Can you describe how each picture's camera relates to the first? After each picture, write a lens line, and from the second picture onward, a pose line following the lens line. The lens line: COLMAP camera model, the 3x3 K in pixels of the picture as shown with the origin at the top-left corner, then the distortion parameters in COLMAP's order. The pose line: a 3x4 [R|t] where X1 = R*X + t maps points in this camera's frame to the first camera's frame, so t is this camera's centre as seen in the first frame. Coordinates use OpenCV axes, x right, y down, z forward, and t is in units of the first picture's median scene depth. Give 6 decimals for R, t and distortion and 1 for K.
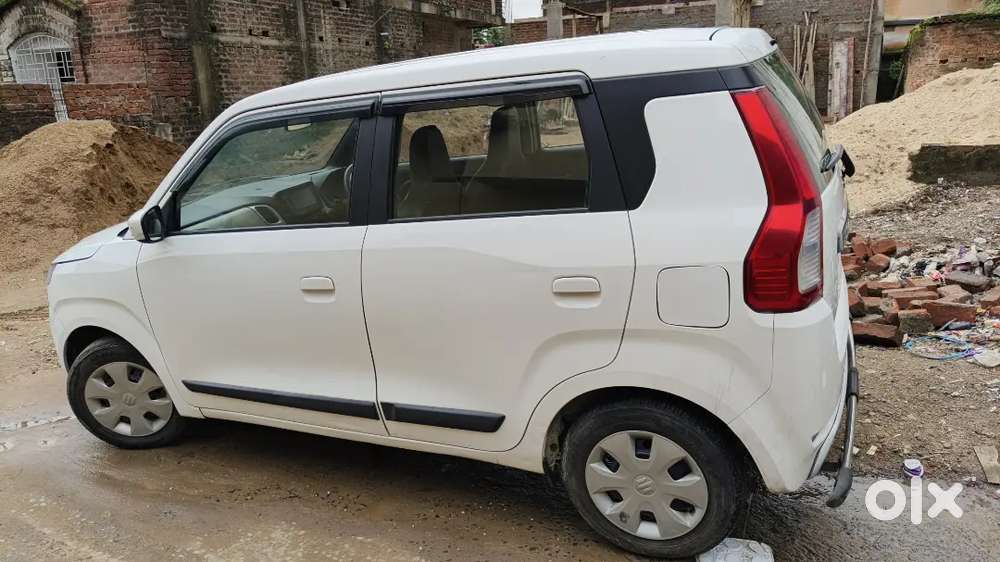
lens RADIAL K [[727.2, 0, 499.0], [0, 727.2, 285.7], [0, 0, 1]] dist [0.032364, -0.033023]
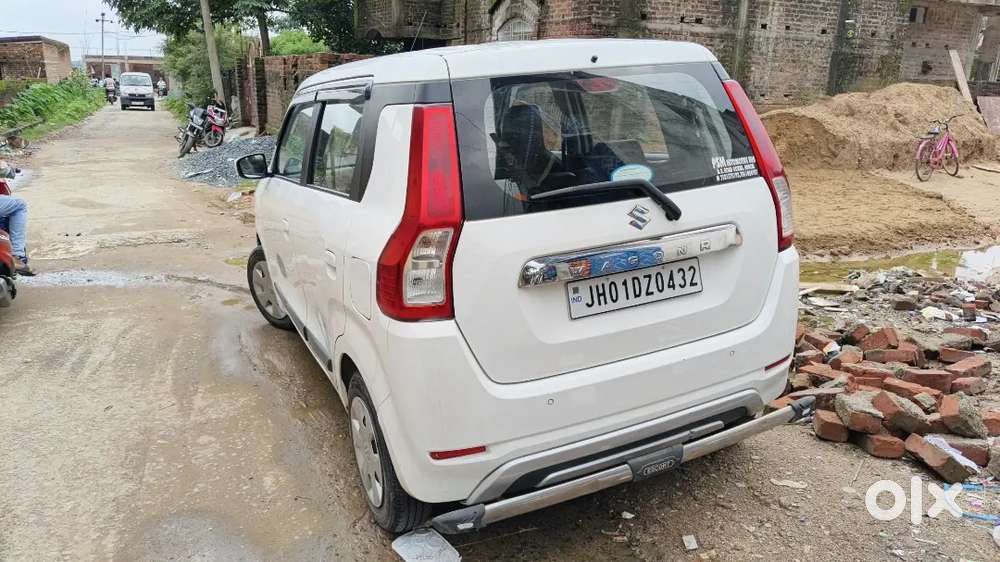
lens RADIAL K [[727.2, 0, 499.0], [0, 727.2, 285.7], [0, 0, 1]] dist [0.032364, -0.033023]
pose [[0.760721, 0.235355, -0.604907, 0.697985], [-0.222149, 0.970069, 0.098061, -0.090064], [0.609880, 0.059782, 0.790235, 0.162428]]
